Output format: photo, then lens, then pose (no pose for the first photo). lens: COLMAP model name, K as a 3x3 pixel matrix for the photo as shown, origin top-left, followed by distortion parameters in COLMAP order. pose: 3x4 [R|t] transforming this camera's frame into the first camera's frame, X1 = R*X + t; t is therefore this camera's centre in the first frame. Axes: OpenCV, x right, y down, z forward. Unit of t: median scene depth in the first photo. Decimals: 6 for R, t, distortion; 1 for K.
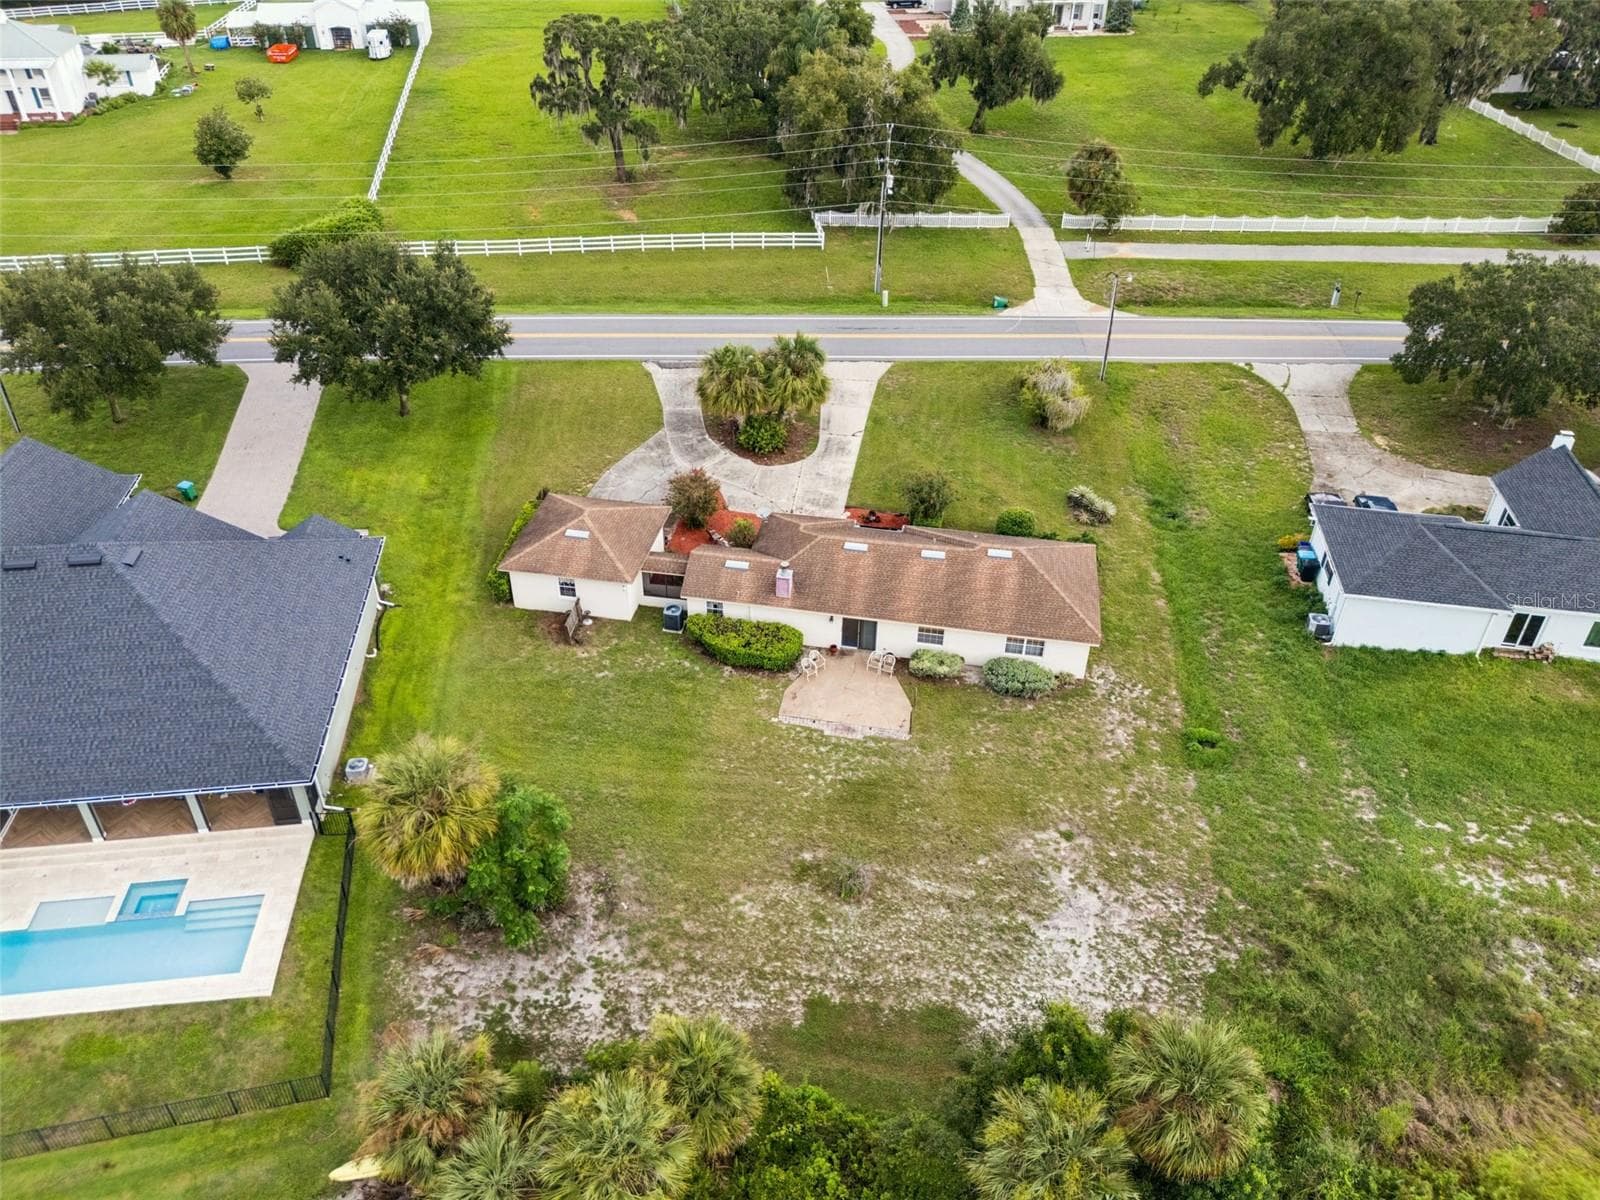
lens RADIAL K [[1174.9, 0, 796.4], [0, 1174.9, 597.4], [0, 0, 1]] dist [0.074938, -0.074097]
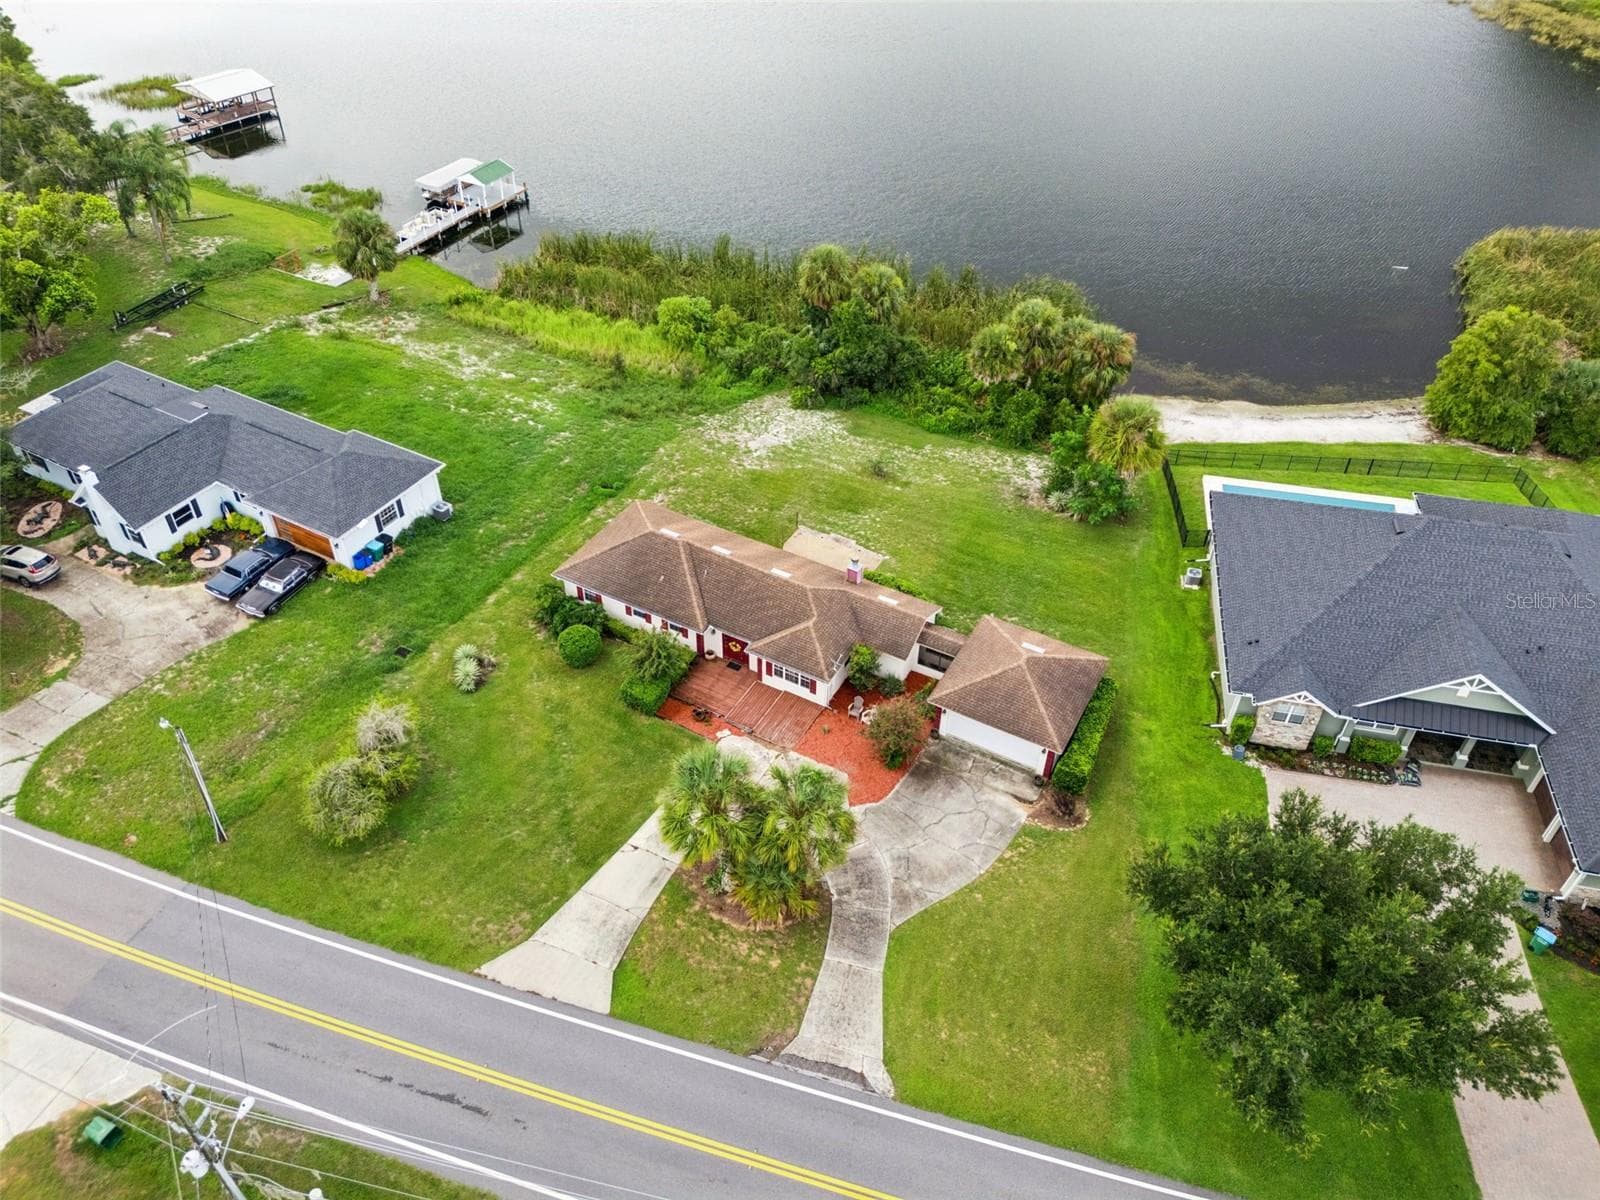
lens RADIAL K [[1174.9, 0, 796.4], [0, 1174.9, 597.4], [0, 0, 1]] dist [0.074938, -0.074097]
pose [[-0.943824, -0.236701, 0.230583, -0.170869], [0.165178, 0.266419, 0.949598, -0.837380], [-0.286203, 0.934341, -0.212355, 0.974661]]
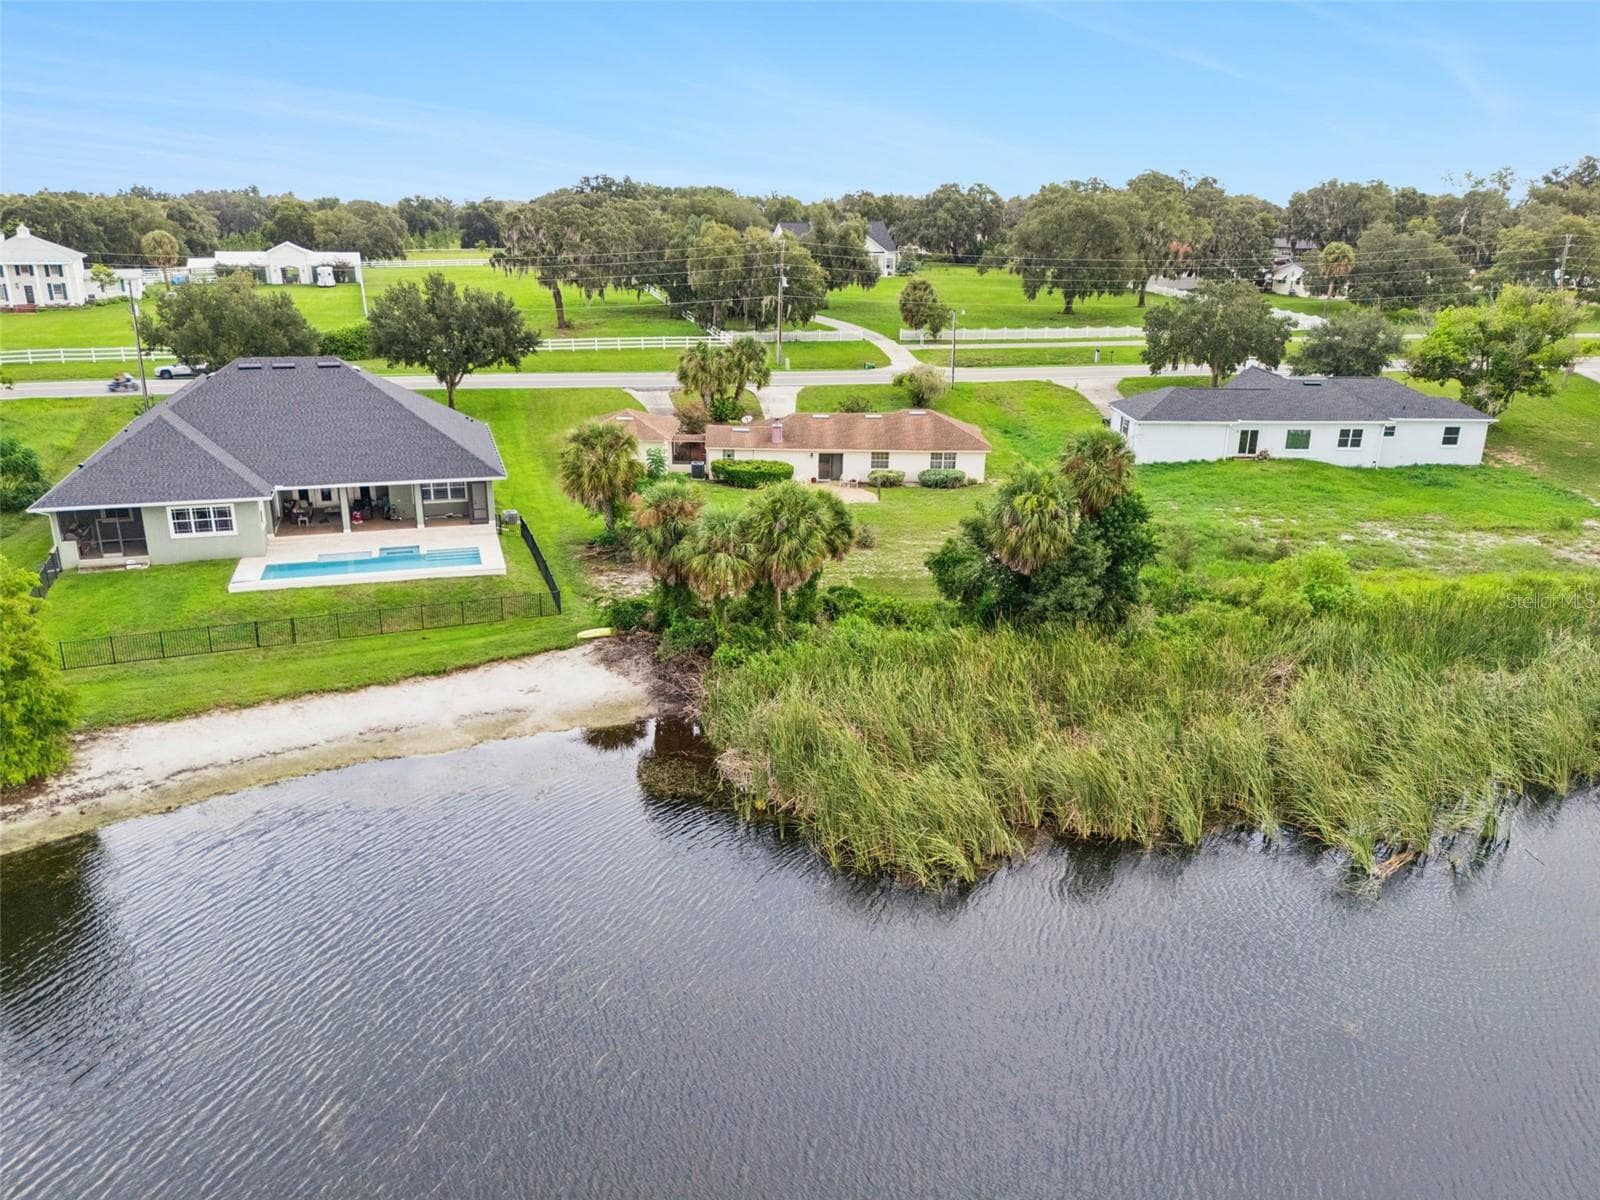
lens RADIAL K [[1174.9, 0, 796.4], [0, 1174.9, 597.4], [0, 0, 1]] dist [0.074938, -0.074097]
pose [[0.984407, -0.056975, 0.166421, -0.160152], [0.102116, 0.955449, -0.276930, 0.392342], [-0.143229, 0.289606, 0.946369, -0.213886]]
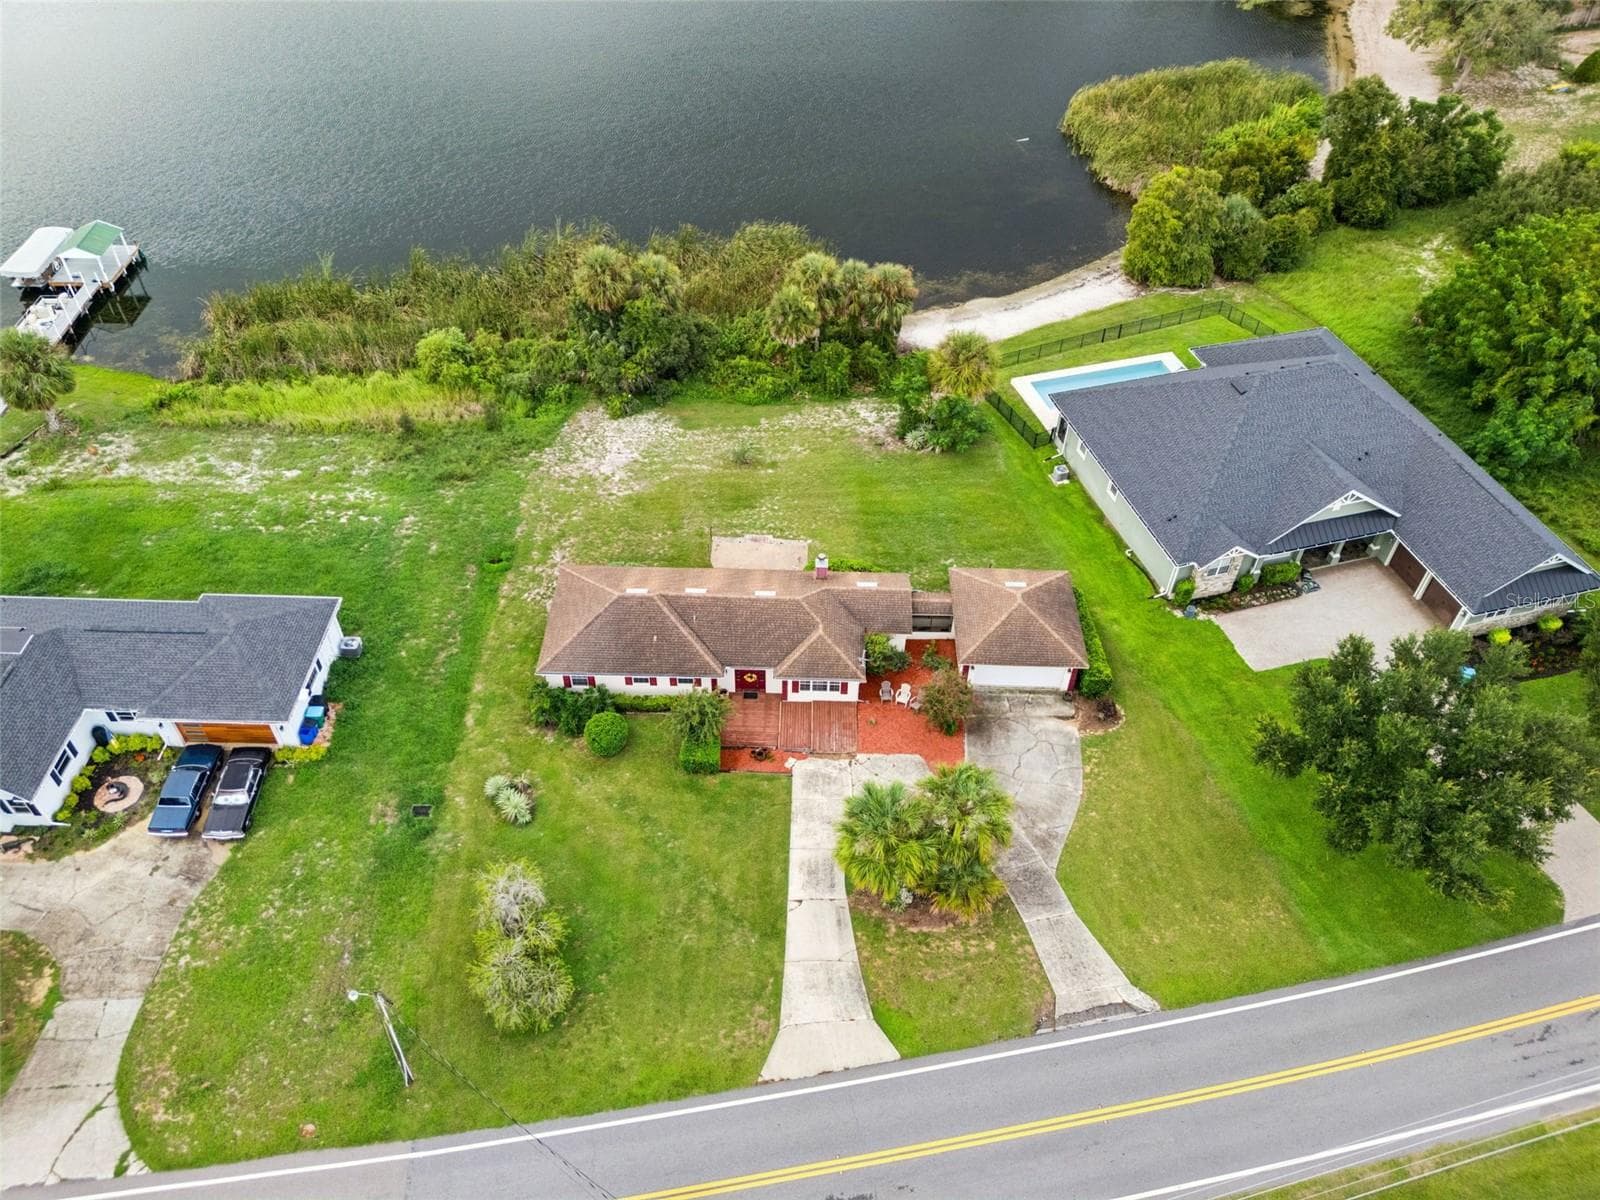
lens RADIAL K [[1174.9, 0, 796.4], [0, 1174.9, 597.4], [0, 0, 1]] dist [0.074938, -0.074097]
pose [[-0.988118, 0.084786, -0.128196, 0.128518], [-0.111690, 0.176879, 0.977875, -0.882960], [0.105585, 0.980574, -0.165308, 0.928687]]
